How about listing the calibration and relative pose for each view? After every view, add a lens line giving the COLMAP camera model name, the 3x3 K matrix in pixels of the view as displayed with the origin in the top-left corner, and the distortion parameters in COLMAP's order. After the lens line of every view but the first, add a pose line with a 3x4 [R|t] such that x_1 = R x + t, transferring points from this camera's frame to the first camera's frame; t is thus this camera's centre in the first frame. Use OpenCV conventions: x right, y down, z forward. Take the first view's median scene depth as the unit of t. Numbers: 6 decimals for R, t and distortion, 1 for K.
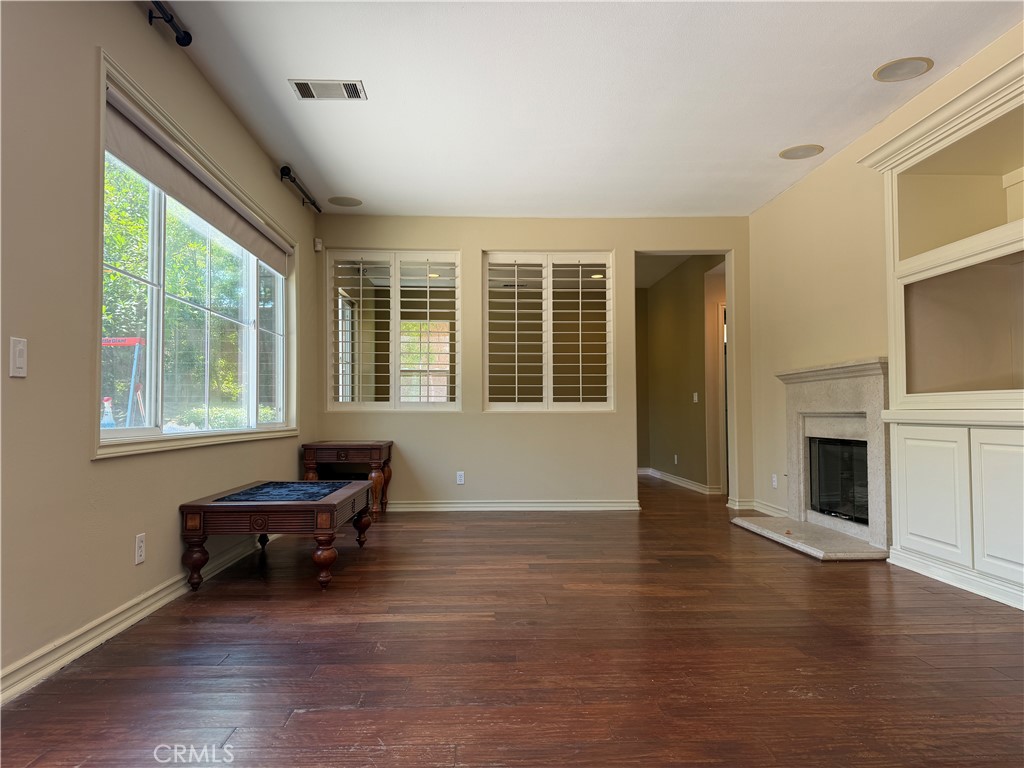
lens RADIAL K [[717.5, 0, 507.6], [0, 717.5, 386.0], [0, 0, 1]] dist [0.108327, -0.184389]
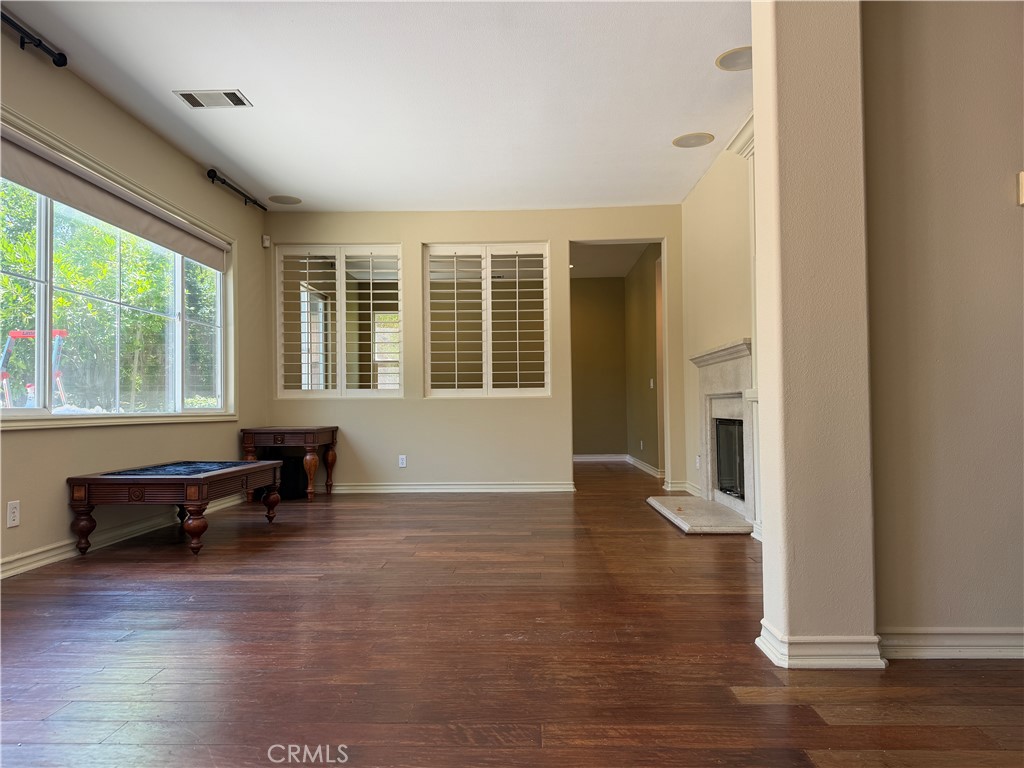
lens RADIAL K [[717.5, 0, 507.6], [0, 717.5, 386.0], [0, 0, 1]] dist [0.108327, -0.184389]
pose [[0.997305, -0.009247, -0.072785, 0.163593], [0.009960, 0.999906, 0.009434, 0.009746], [0.072691, -0.010134, 0.997303, -0.034923]]
